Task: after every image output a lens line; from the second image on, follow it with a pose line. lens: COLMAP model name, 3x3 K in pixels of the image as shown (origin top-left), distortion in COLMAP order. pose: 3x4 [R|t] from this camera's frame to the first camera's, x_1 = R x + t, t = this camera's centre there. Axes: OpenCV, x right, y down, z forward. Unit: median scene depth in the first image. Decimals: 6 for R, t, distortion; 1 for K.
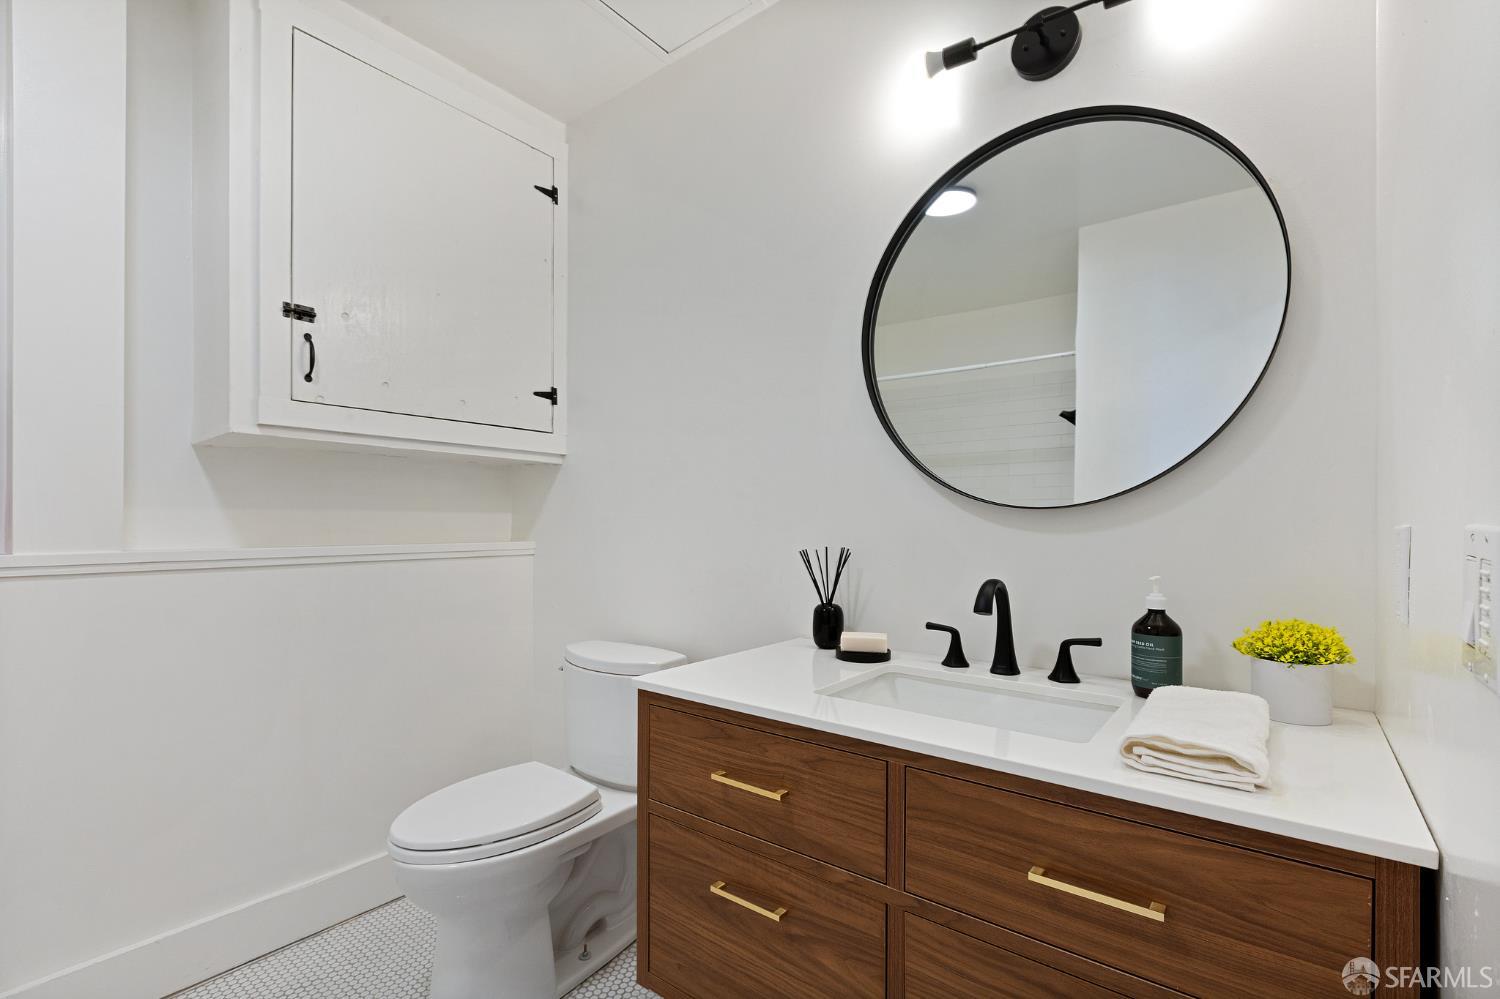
lens RADIAL K [[684.7, 0, 749.1], [0, 684.7, 515.3], [0, 0, 1]] dist [0.000396, -0.000242]
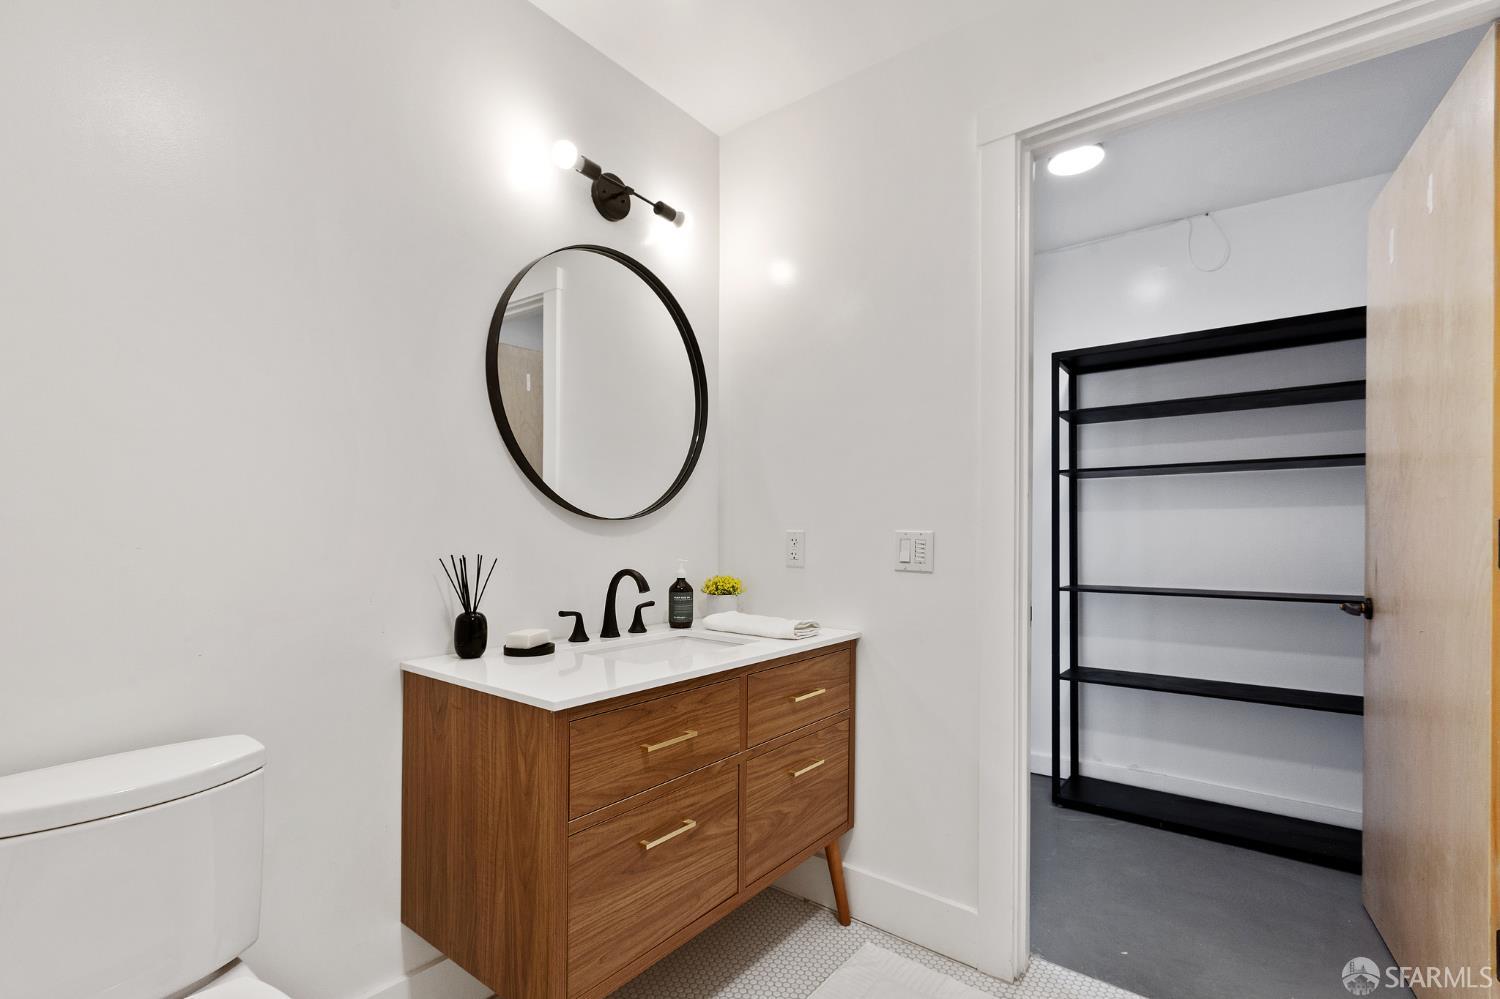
lens RADIAL K [[684.7, 0, 756.1], [0, 684.7, 532.3], [0, 0, 1]] dist [0.000396, -0.000242]
pose [[-0.013847, -0.002957, 0.999900, -1.223766], [-0.012229, 0.999921, 0.002788, 0.010174], [-0.999829, -0.012189, -0.013882, 0.851442]]
